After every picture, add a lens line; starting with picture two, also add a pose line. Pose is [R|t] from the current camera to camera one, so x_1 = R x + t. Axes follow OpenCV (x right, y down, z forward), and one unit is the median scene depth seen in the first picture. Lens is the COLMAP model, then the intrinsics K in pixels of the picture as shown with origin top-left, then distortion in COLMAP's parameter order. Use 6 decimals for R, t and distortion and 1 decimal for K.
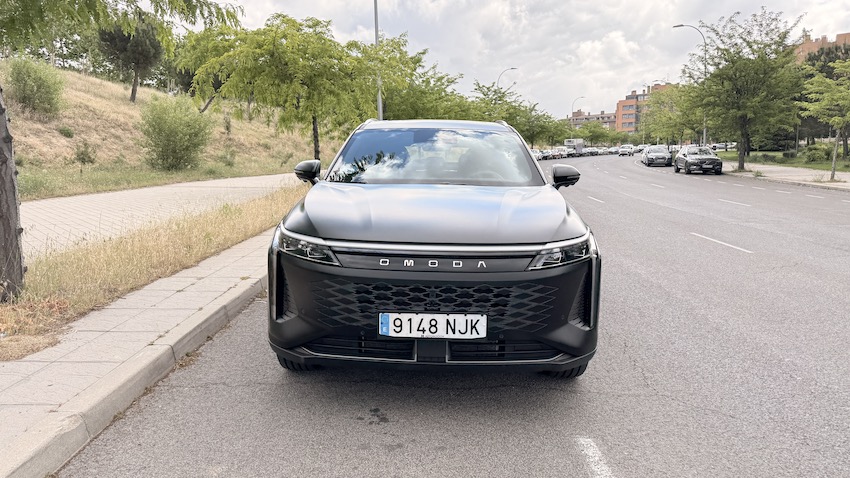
lens RADIAL K [[621.6, 0, 425.0], [0, 621.6, 239.0], [0, 0, 1]] dist [0.076049, -0.134465]
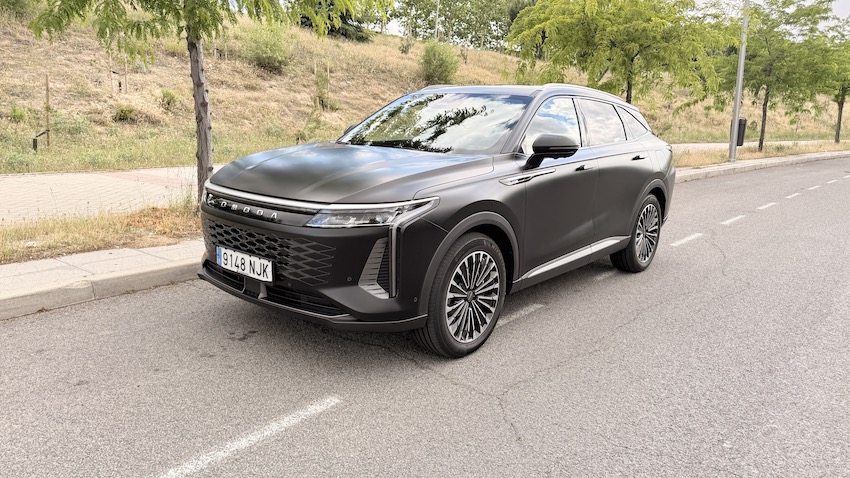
lens RADIAL K [[621.6, 0, 425.0], [0, 621.6, 239.0], [0, 0, 1]] dist [0.076049, -0.134465]
pose [[0.766611, 0.131762, -0.628447, 0.989269], [-0.104868, 0.991270, 0.079910, -0.033888], [0.633490, 0.004644, 0.773737, 0.316656]]
